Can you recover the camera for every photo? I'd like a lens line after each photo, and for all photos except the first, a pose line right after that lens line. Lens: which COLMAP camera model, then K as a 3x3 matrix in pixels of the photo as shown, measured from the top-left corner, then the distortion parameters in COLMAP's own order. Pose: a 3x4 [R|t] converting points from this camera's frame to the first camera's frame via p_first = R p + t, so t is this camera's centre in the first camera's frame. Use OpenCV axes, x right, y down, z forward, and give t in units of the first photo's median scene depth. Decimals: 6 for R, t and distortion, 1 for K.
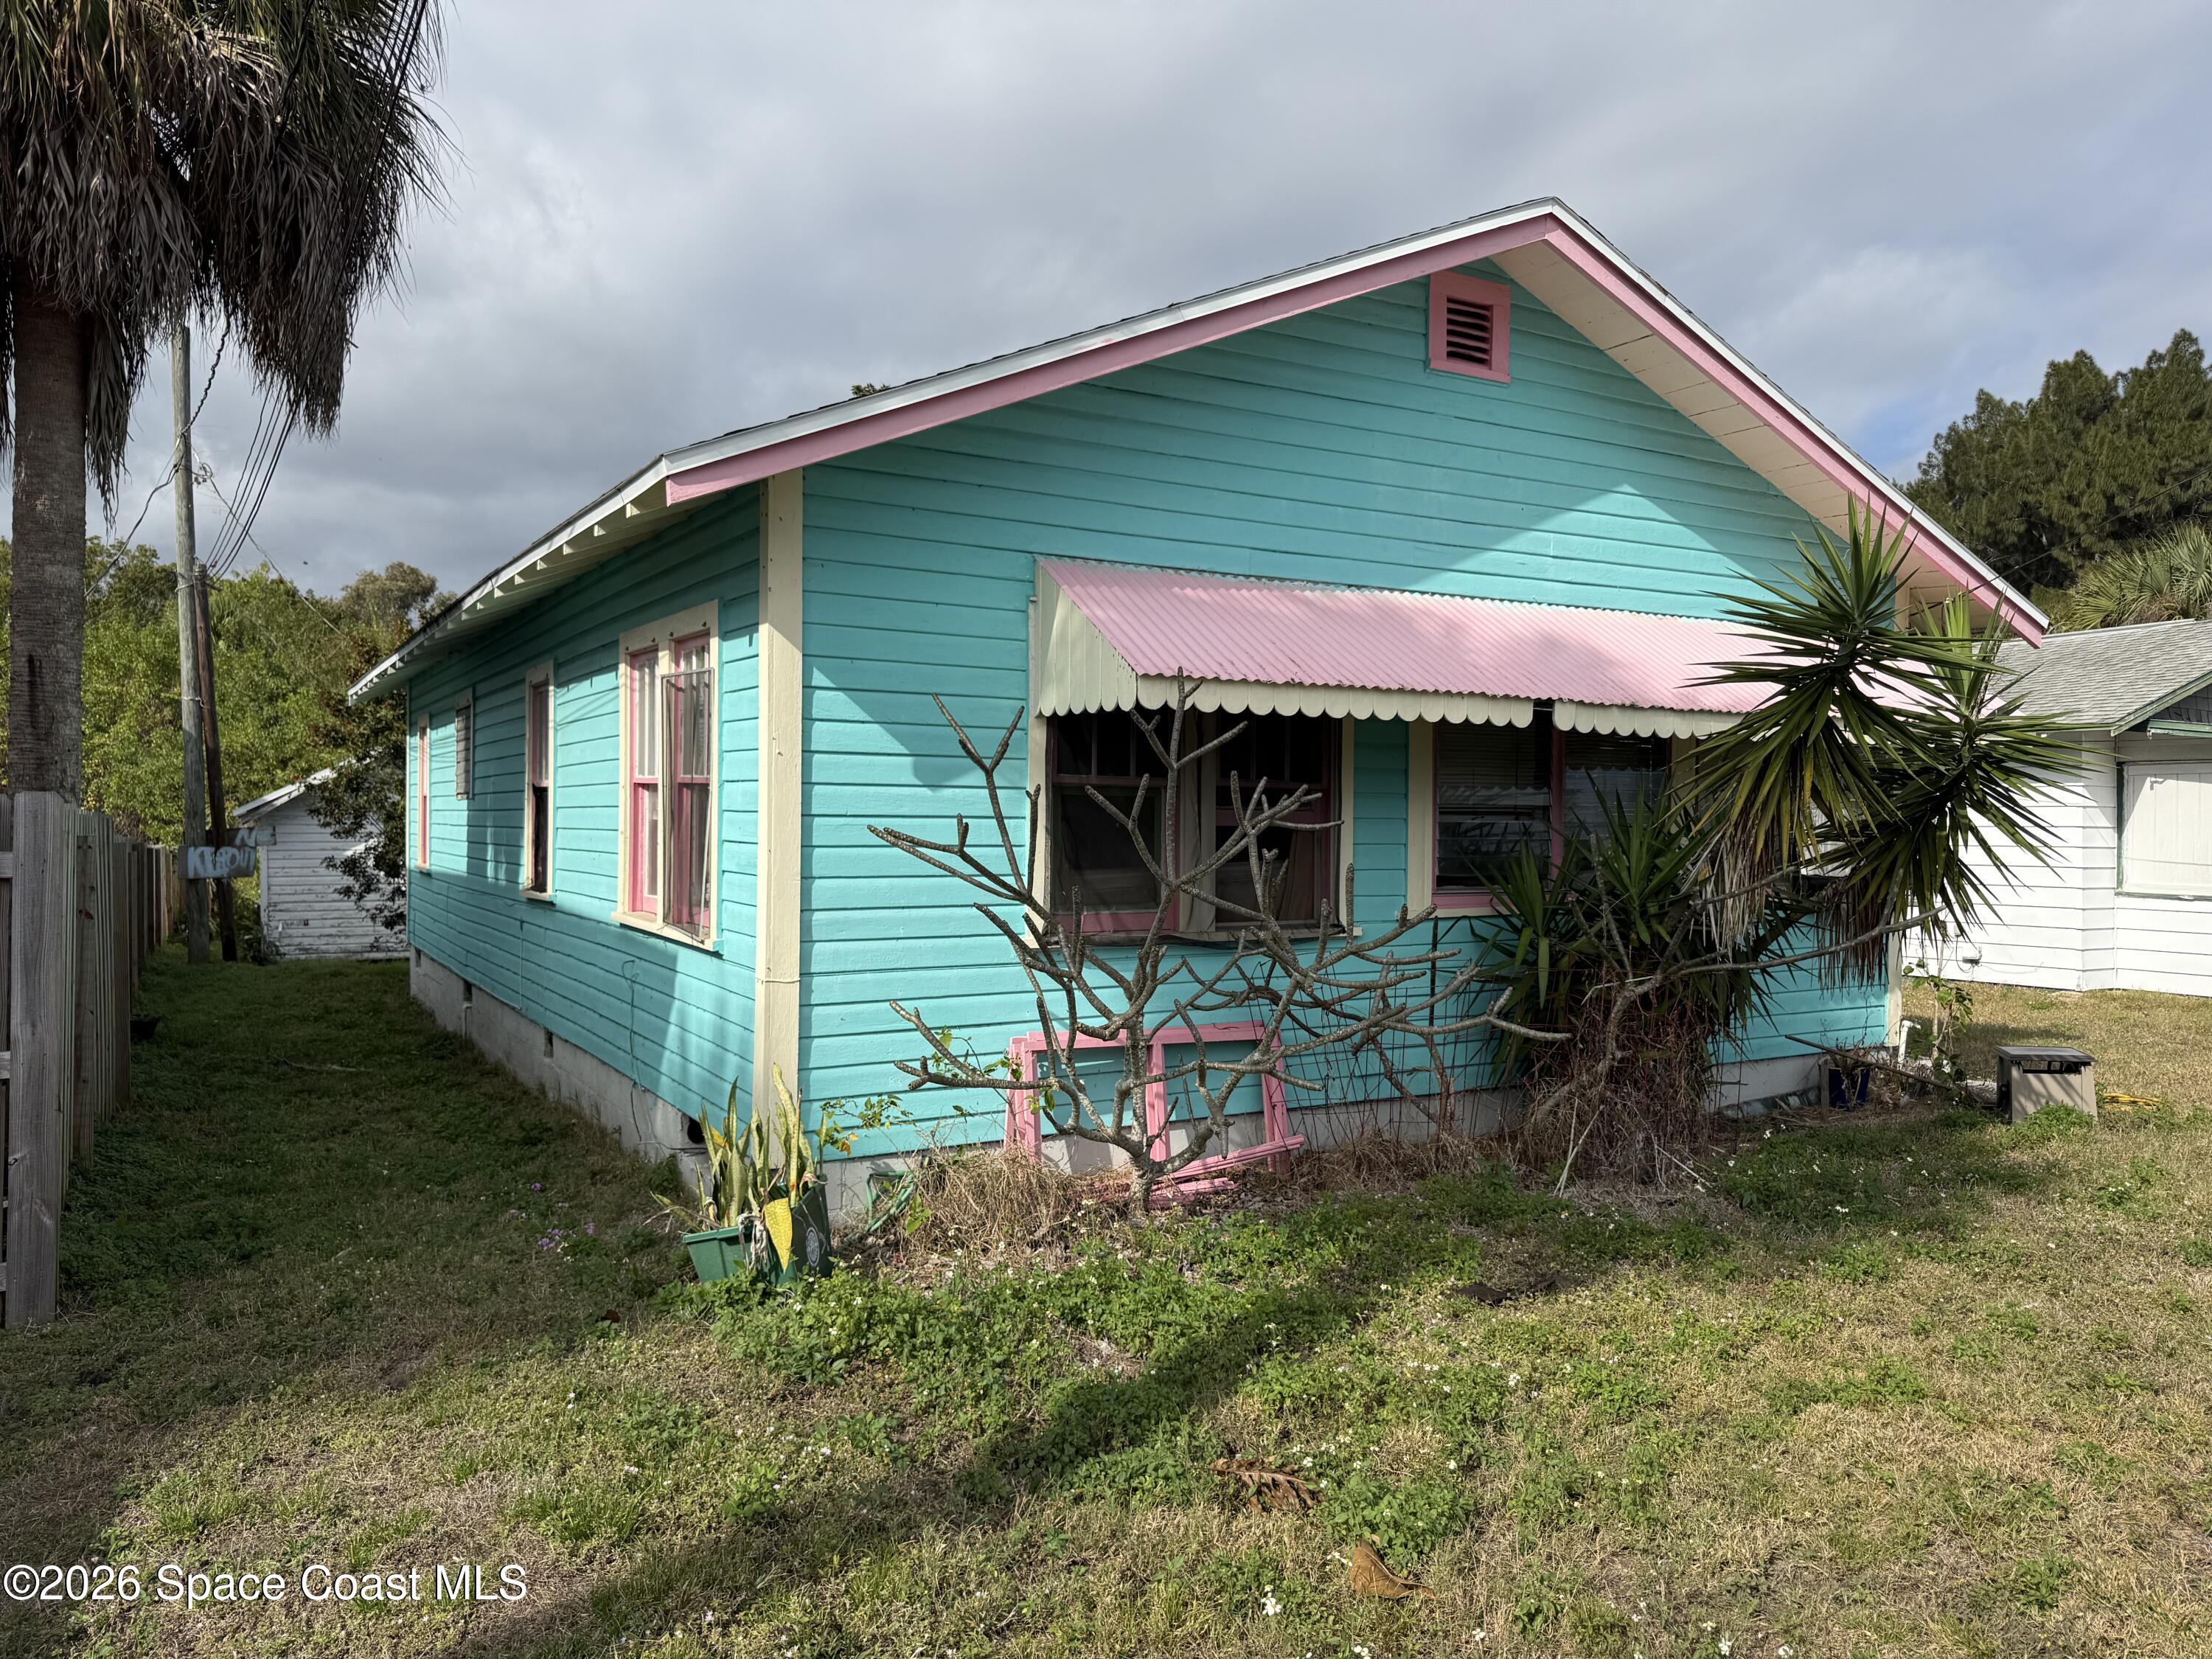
lens RADIAL K [[1558.1, 0, 1113.3], [0, 1558.1, 813.6], [0, 0, 1]] dist [0.063965, -0.066798]
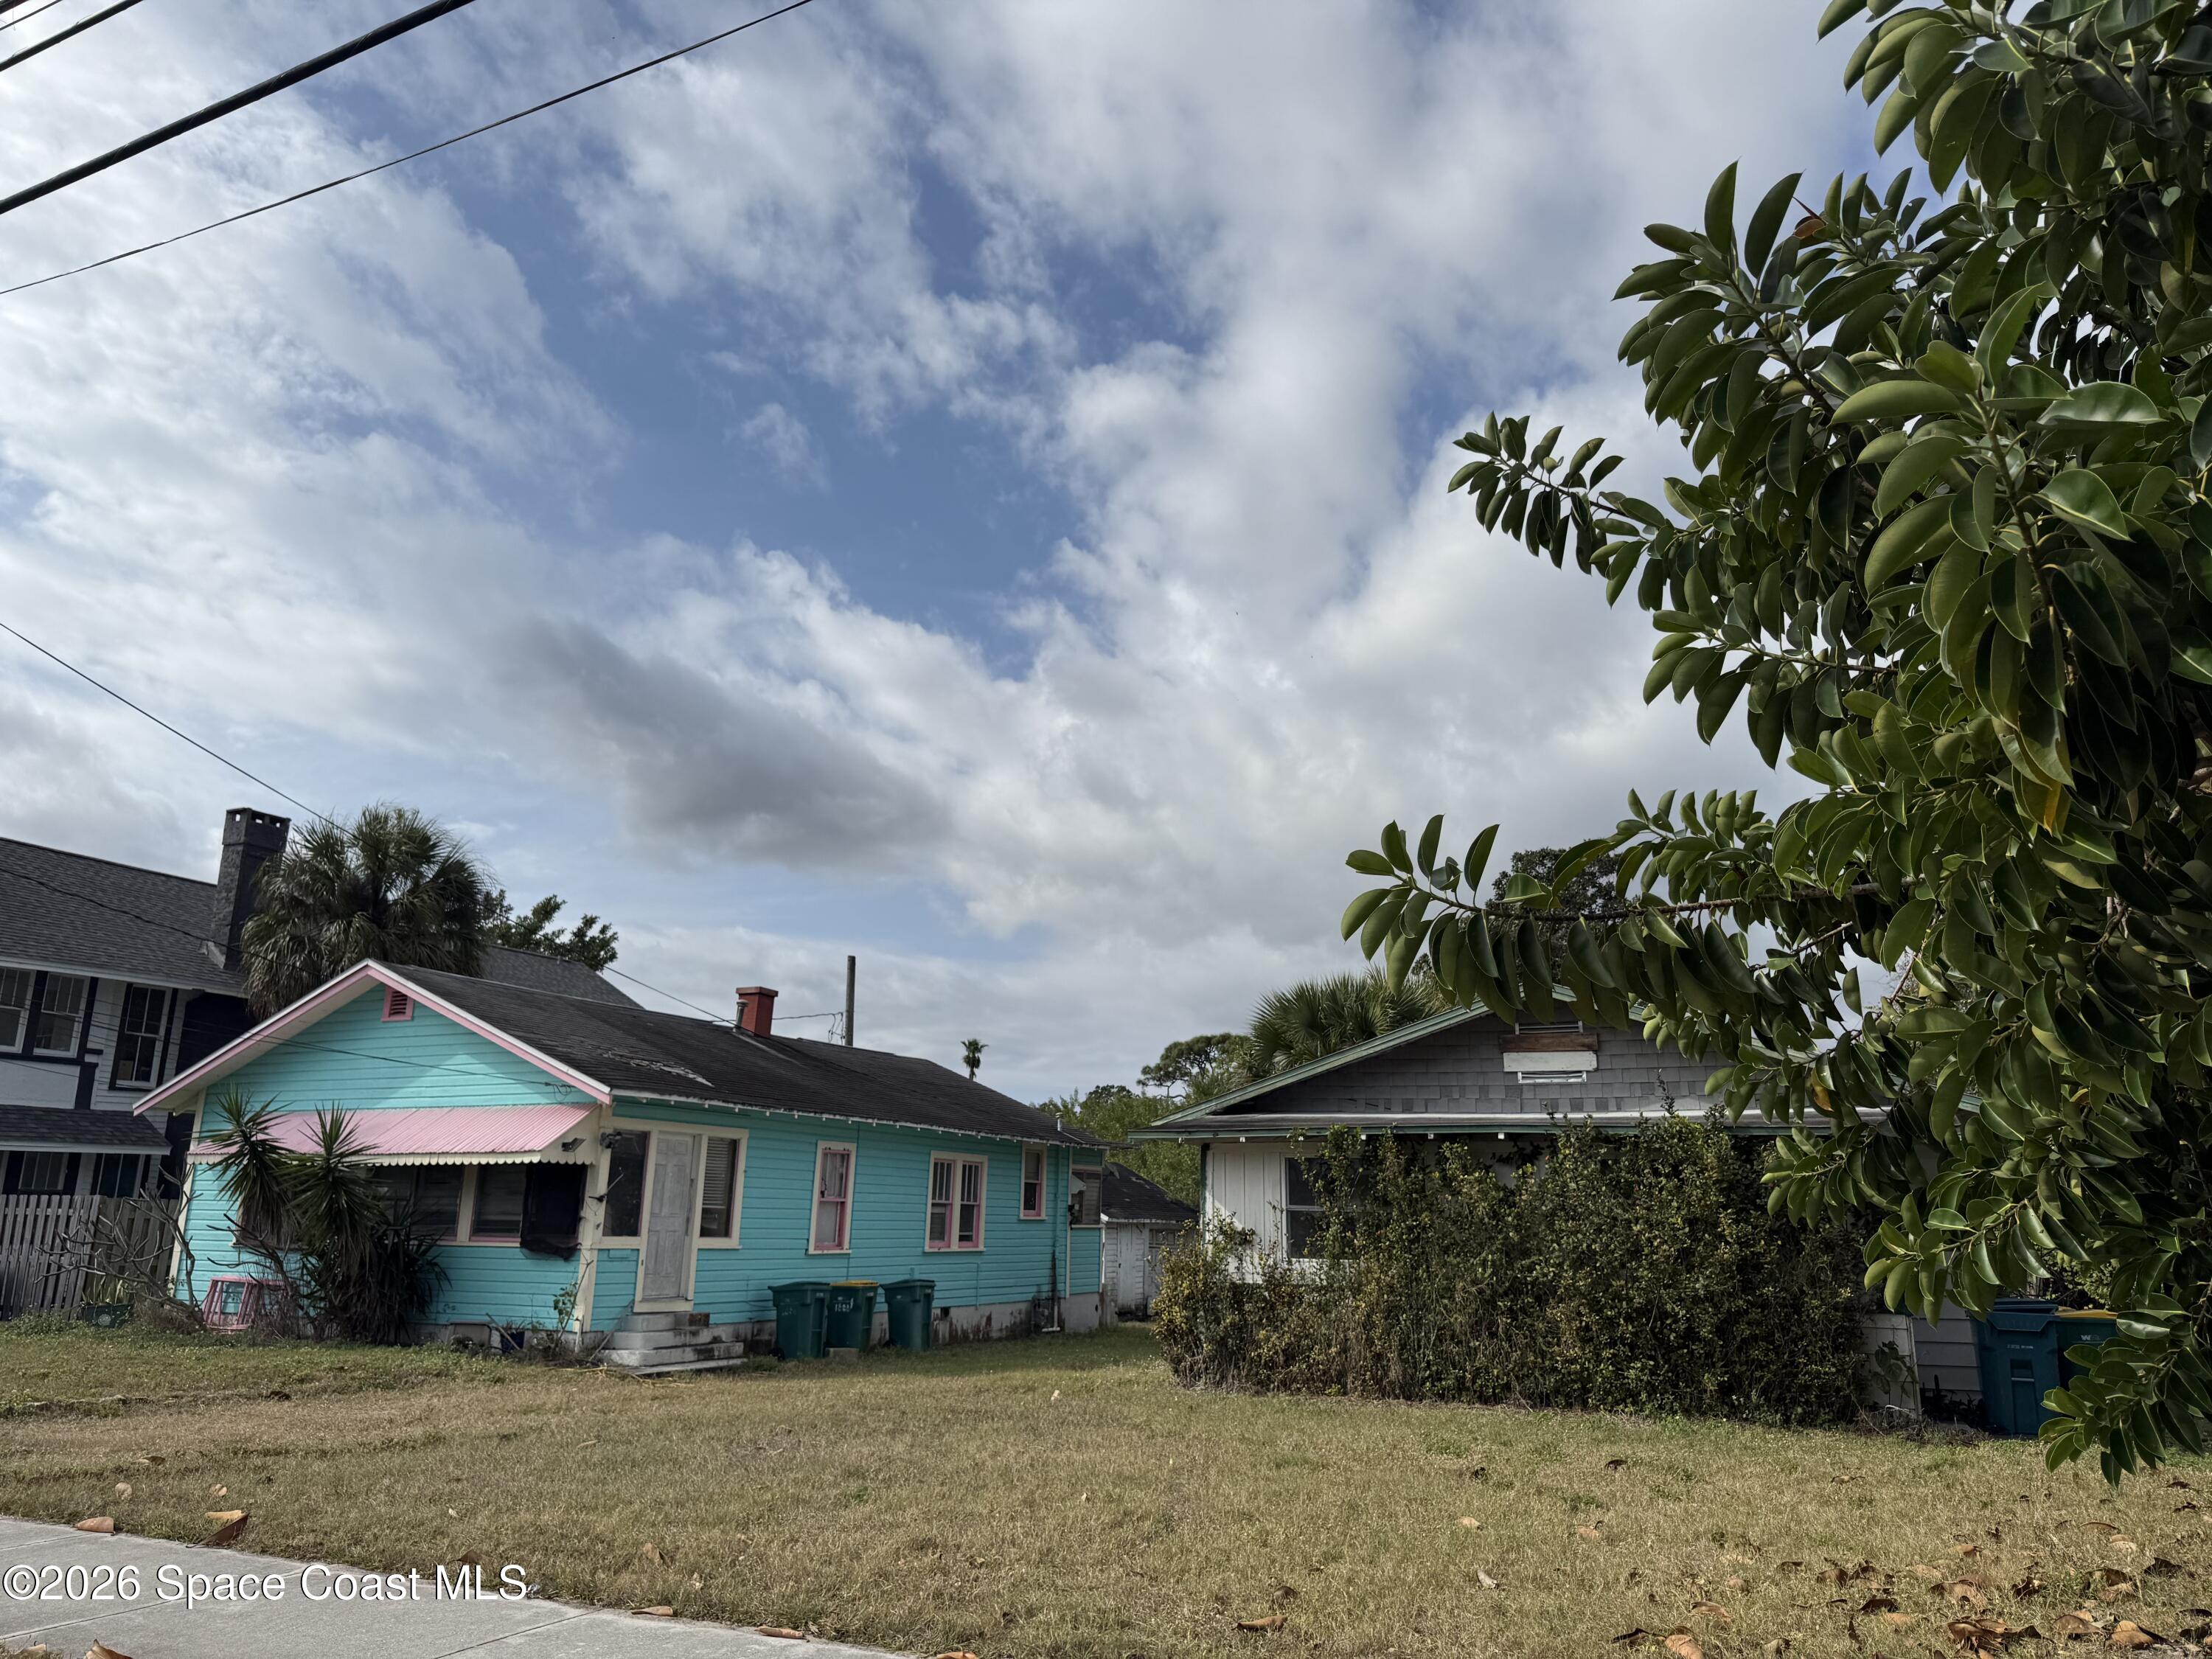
lens RADIAL K [[1548.9, 0, 1097.7], [0, 1548.9, 827.6], [0, 0, 1]] dist [0.082051, -0.112234]
pose [[0.551275, -0.207211, -0.808183, 1.500095], [-0.012637, 0.966484, -0.256417, 0.026207], [0.834228, 0.151570, 0.530180, 0.288254]]
